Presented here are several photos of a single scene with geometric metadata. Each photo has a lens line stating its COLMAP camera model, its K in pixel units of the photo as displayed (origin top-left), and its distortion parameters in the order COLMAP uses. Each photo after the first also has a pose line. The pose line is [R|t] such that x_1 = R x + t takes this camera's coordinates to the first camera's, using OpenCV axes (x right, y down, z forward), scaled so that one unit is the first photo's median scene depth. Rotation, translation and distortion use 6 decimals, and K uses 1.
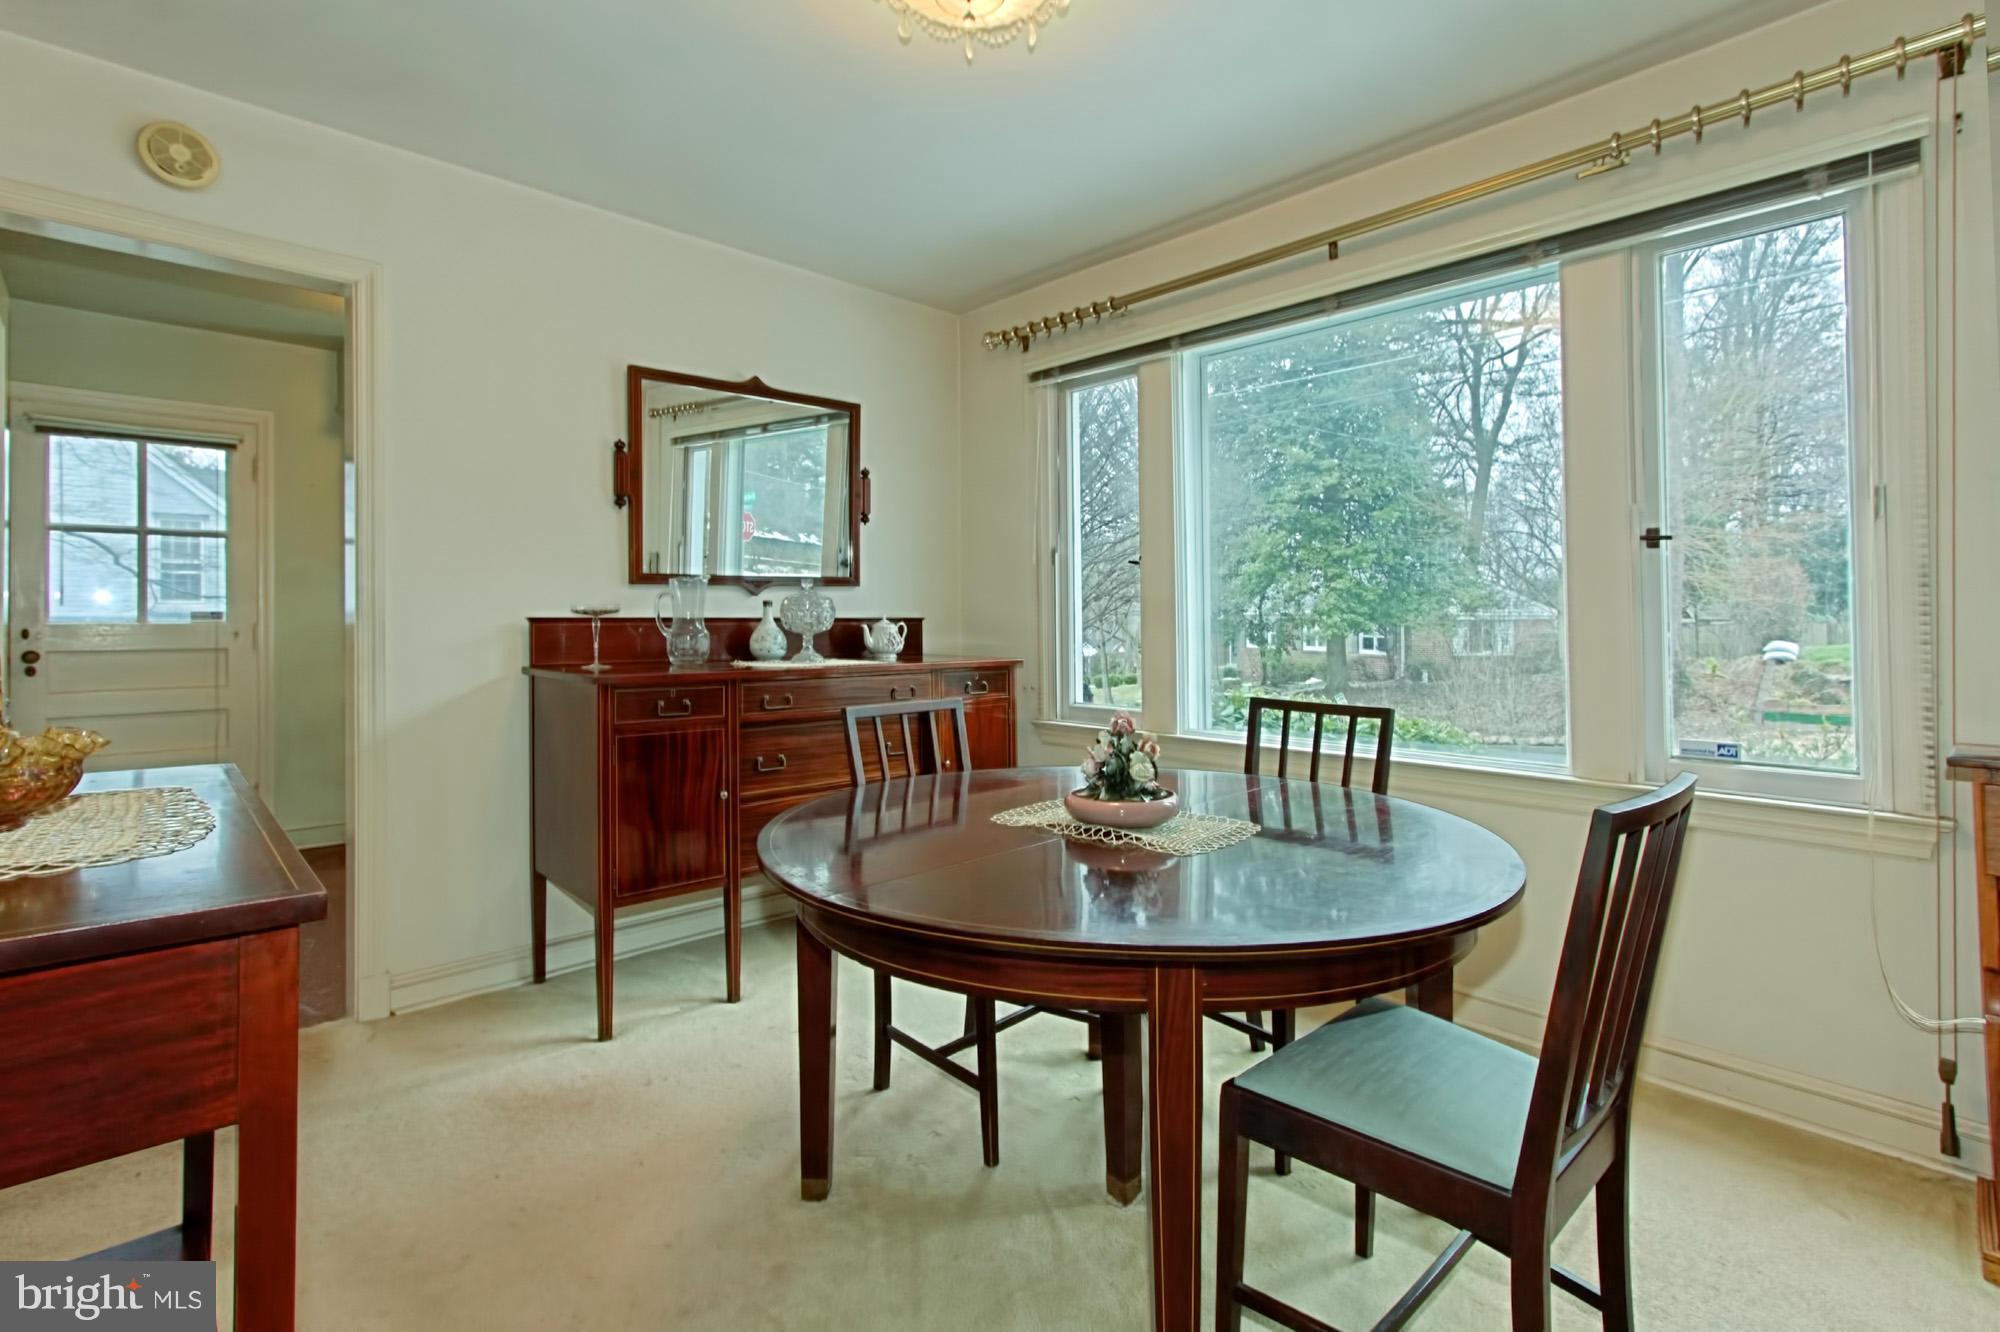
lens RADIAL K [[890.2, 0, 1085.4], [0, 890.2, 622.9], [0, 0, 1]] dist [-0.001385, 0.000067]
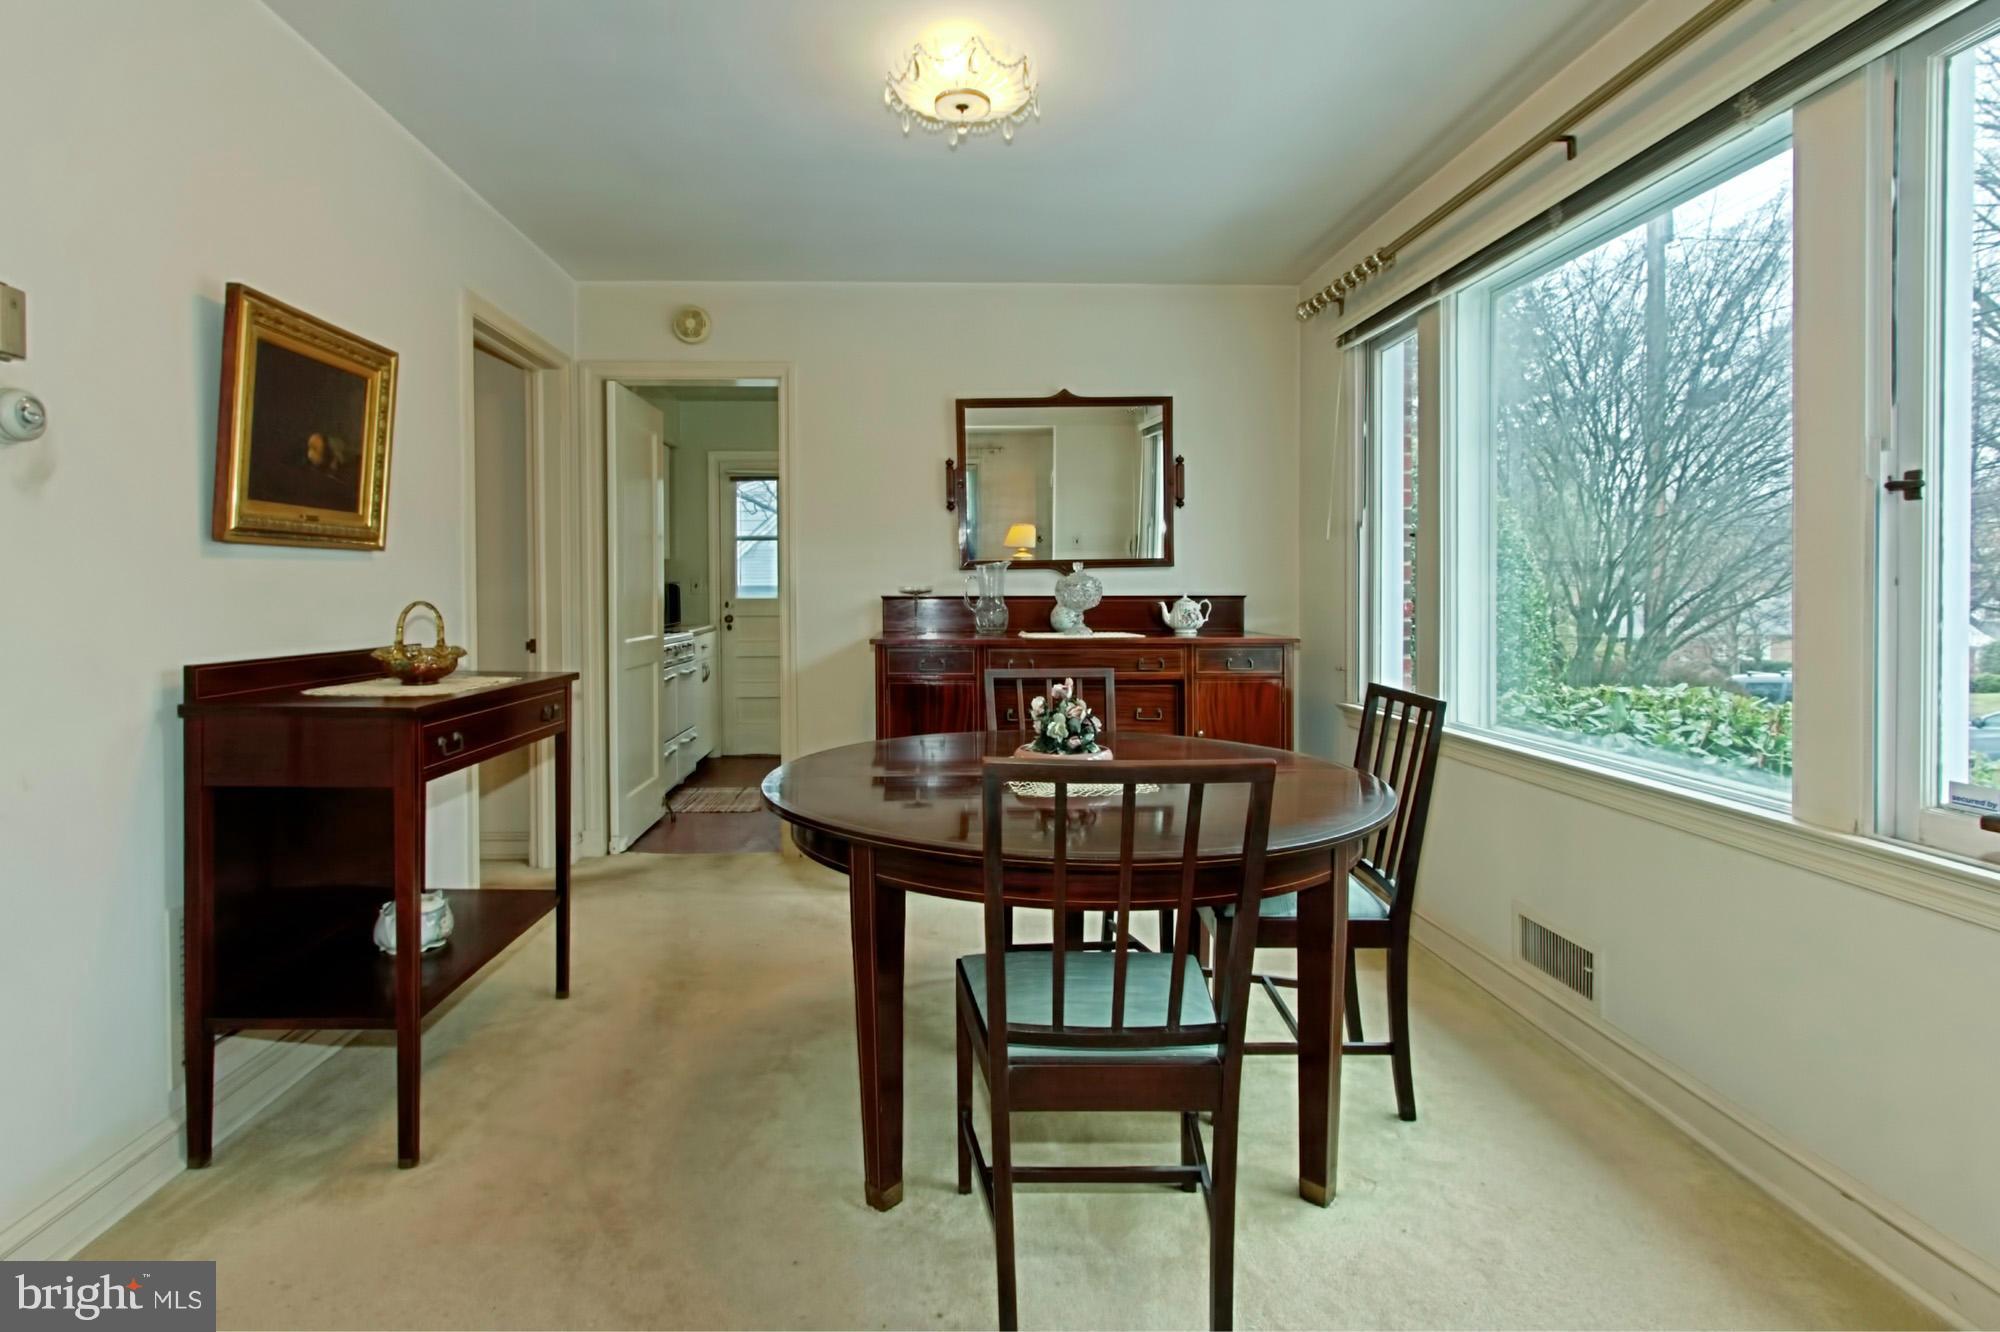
lens RADIAL K [[966.9, 0, 1019.4], [0, 966.9, 626.9], [0, 0, 1]] dist [-0.000995, 0.000504]
pose [[0.760358, 0.022839, -0.649103, 0.445903], [-0.002733, 0.999485, 0.031966, -0.006057], [0.649498, -0.022531, 0.760029, -0.006929]]
